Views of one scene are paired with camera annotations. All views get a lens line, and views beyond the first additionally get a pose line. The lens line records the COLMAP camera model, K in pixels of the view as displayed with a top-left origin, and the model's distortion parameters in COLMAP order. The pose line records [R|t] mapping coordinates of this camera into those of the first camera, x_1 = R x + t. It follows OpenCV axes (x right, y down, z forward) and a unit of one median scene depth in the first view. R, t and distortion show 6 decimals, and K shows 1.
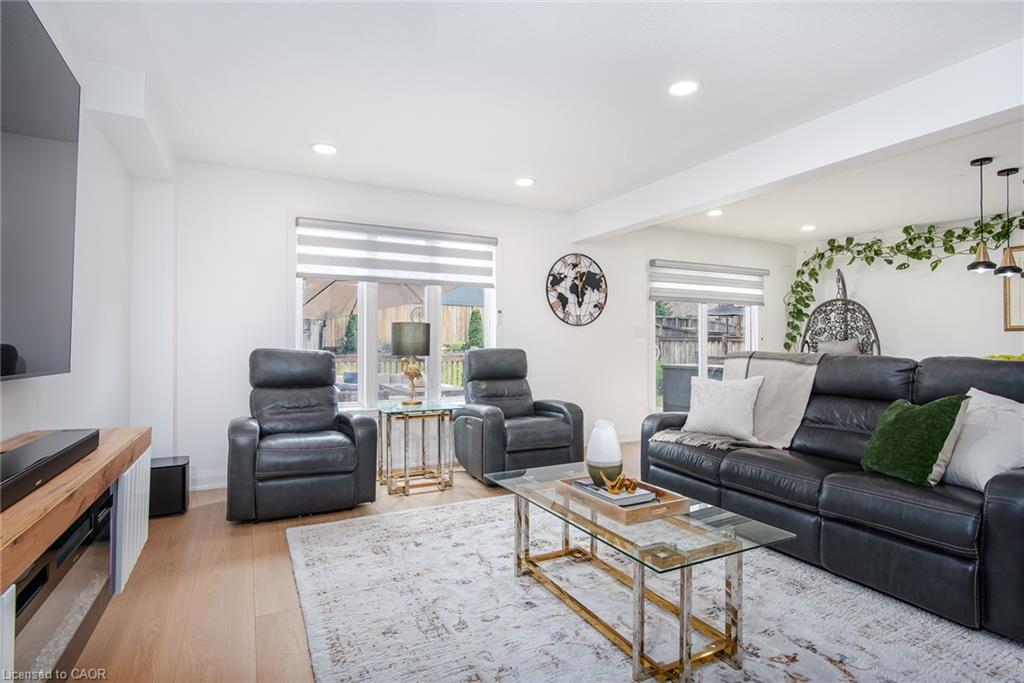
lens RADIAL K [[514.5, 0, 519.8], [0, 514.5, 337.9], [0, 0, 1]] dist [-0.000558, -0.003704]
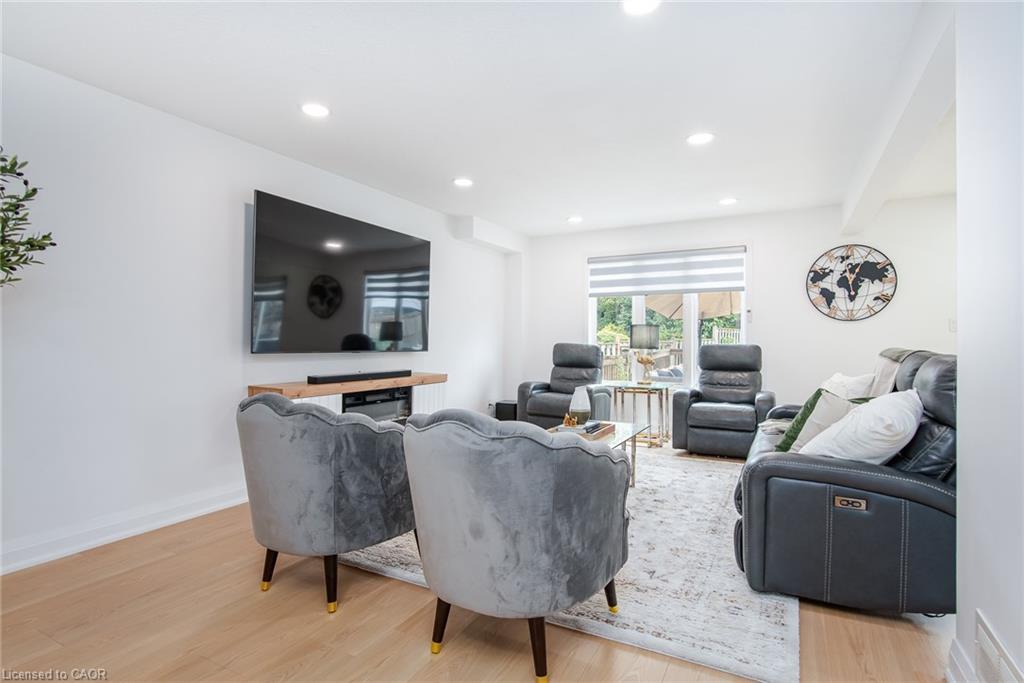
lens RADIAL K [[514.5, 0, 506.3], [0, 514.5, 340.6], [0, 0, 1]] dist [-0.000558, -0.003704]
pose [[0.558138, 0.001746, -0.829746, 0.549822], [0.011017, 0.999894, 0.009515, -0.003416], [0.829675, -0.014452, 0.558060, -0.054661]]
